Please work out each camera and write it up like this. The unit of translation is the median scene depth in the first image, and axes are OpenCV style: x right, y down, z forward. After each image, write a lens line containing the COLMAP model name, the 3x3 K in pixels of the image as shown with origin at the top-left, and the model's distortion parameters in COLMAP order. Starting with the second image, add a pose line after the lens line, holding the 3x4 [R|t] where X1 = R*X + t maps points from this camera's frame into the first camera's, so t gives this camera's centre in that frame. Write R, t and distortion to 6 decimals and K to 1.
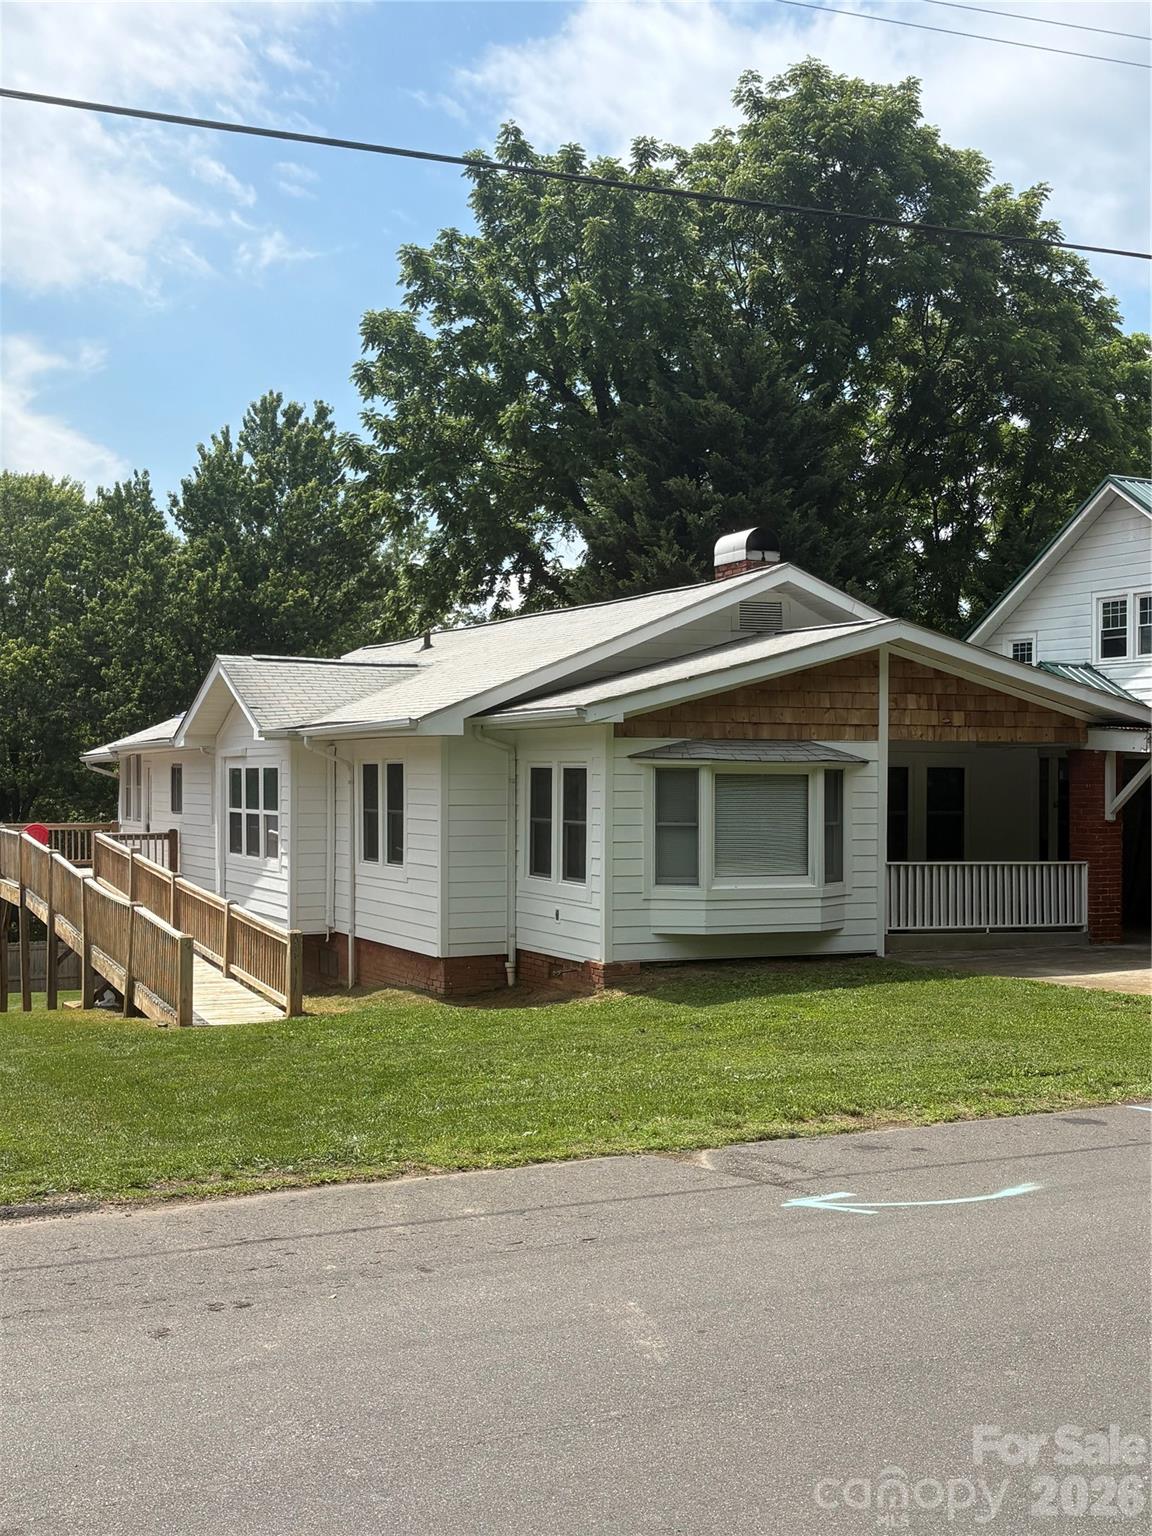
lens RADIAL K [[1846.5, 0, 576.0], [0, 1846.5, 768.0], [0, 0, 1]] dist [0.009527, -0.021197]
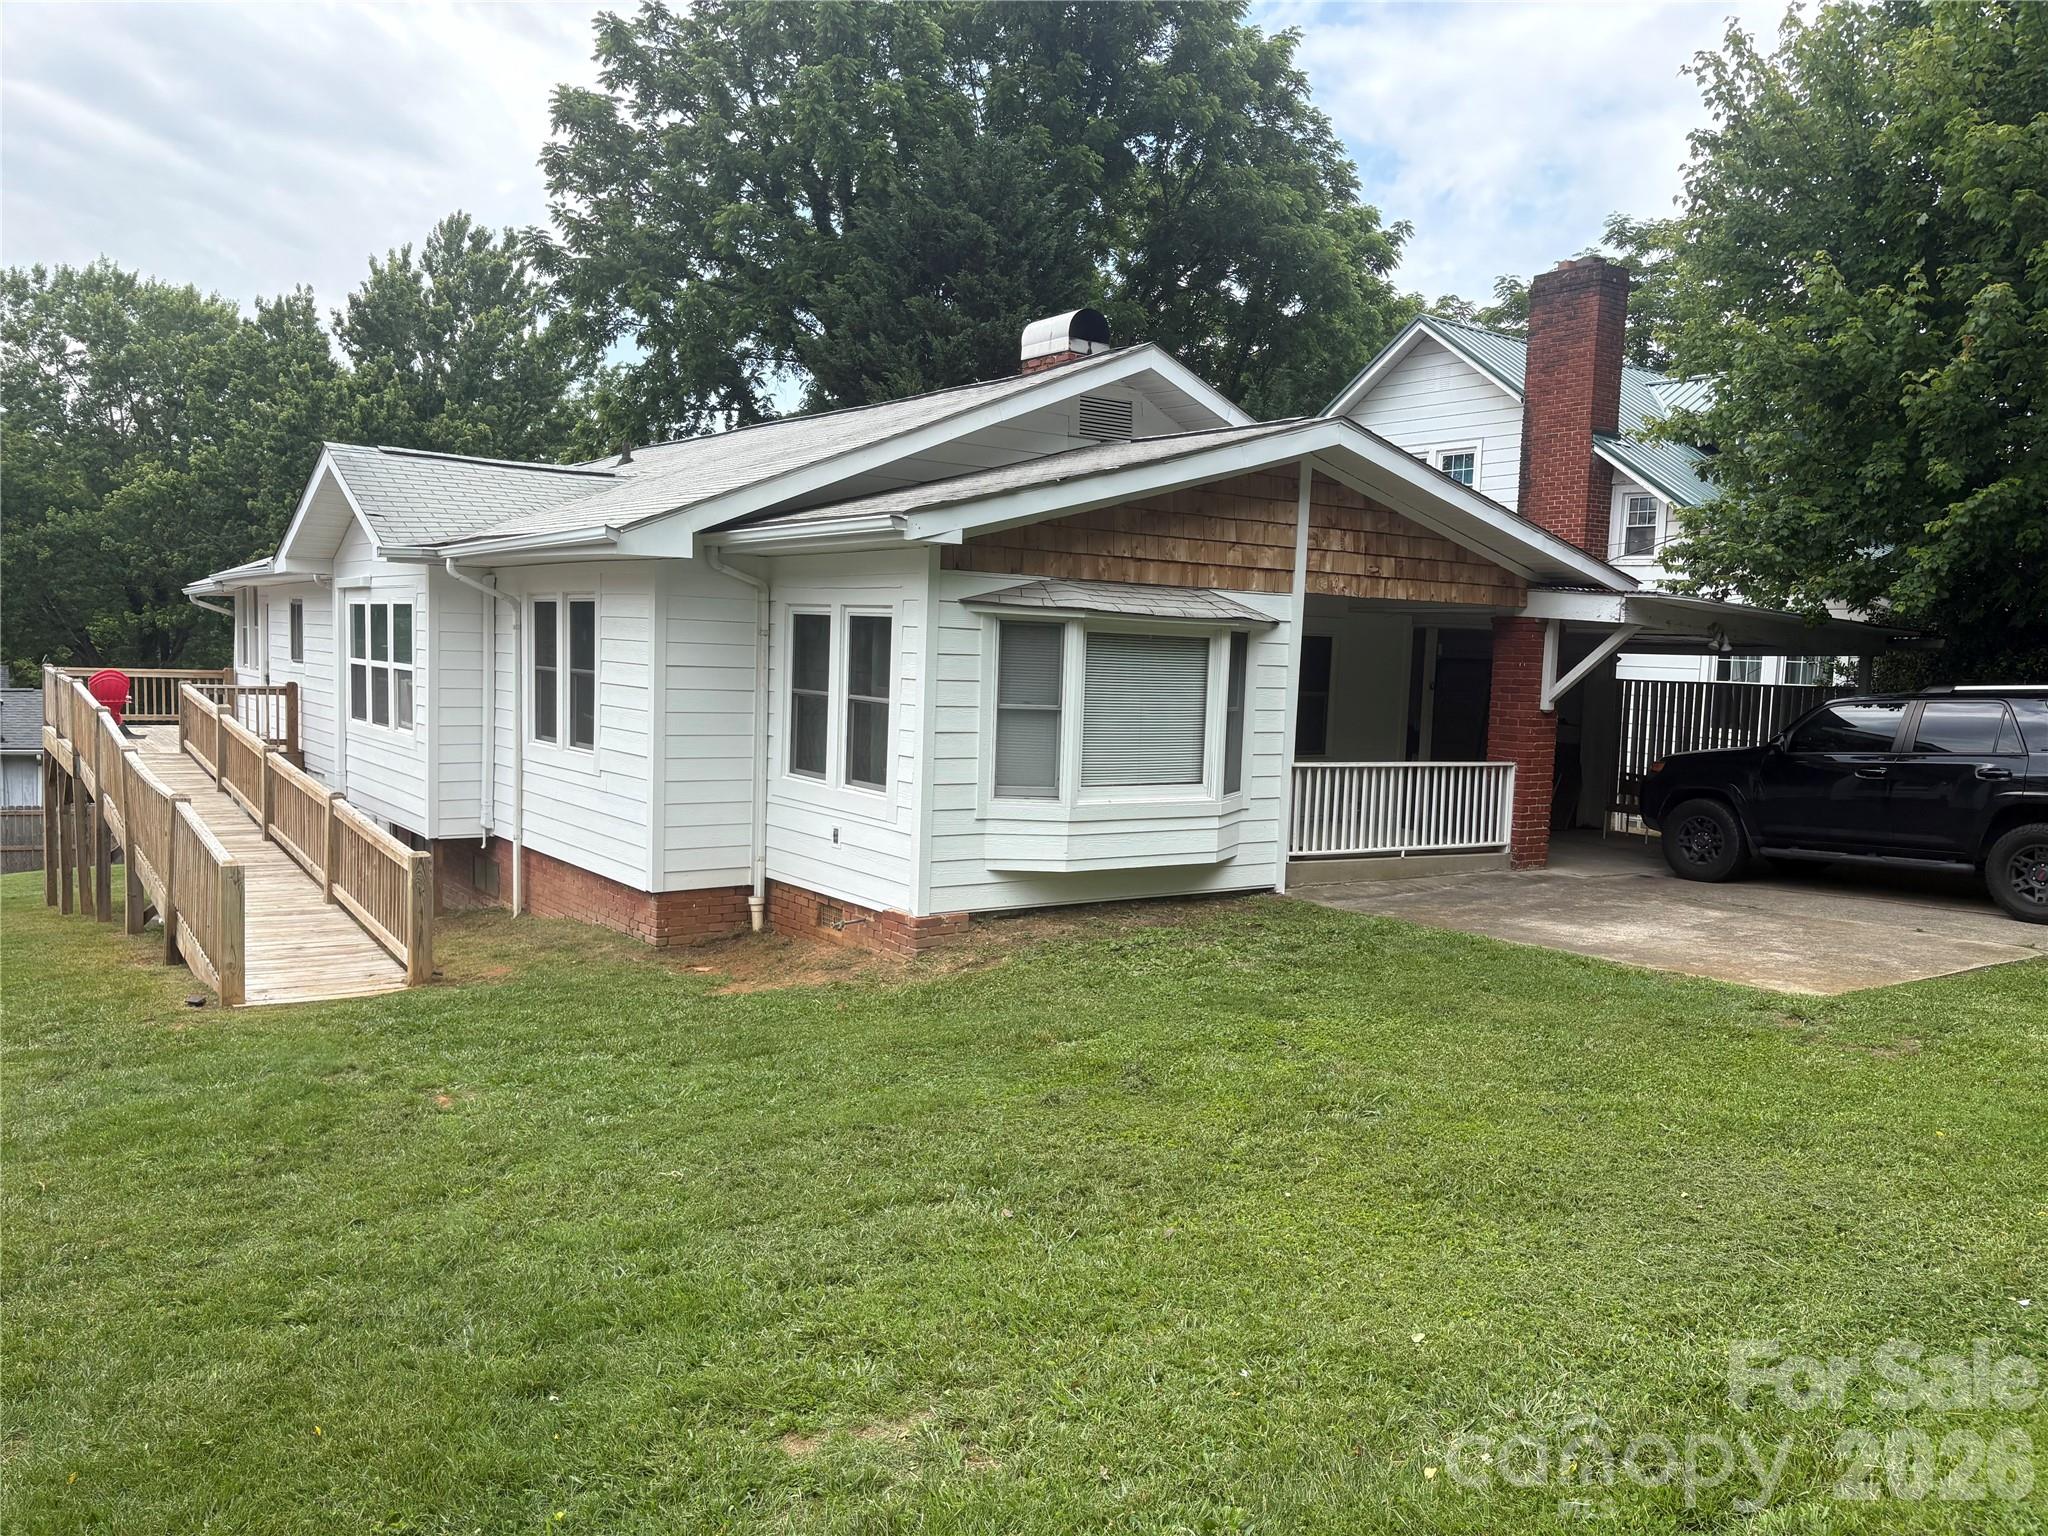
lens RADIAL K [[1588.1, 0, 1066.2], [0, 1588.1, 770.3], [0, 0, 1]] dist [0.037726, -0.102768]
pose [[0.980484, 0.017264, 0.195839, -0.035088], [-0.033946, 0.996042, 0.082148, 0.005096], [-0.193646, -0.087193, 0.977189, 0.361546]]
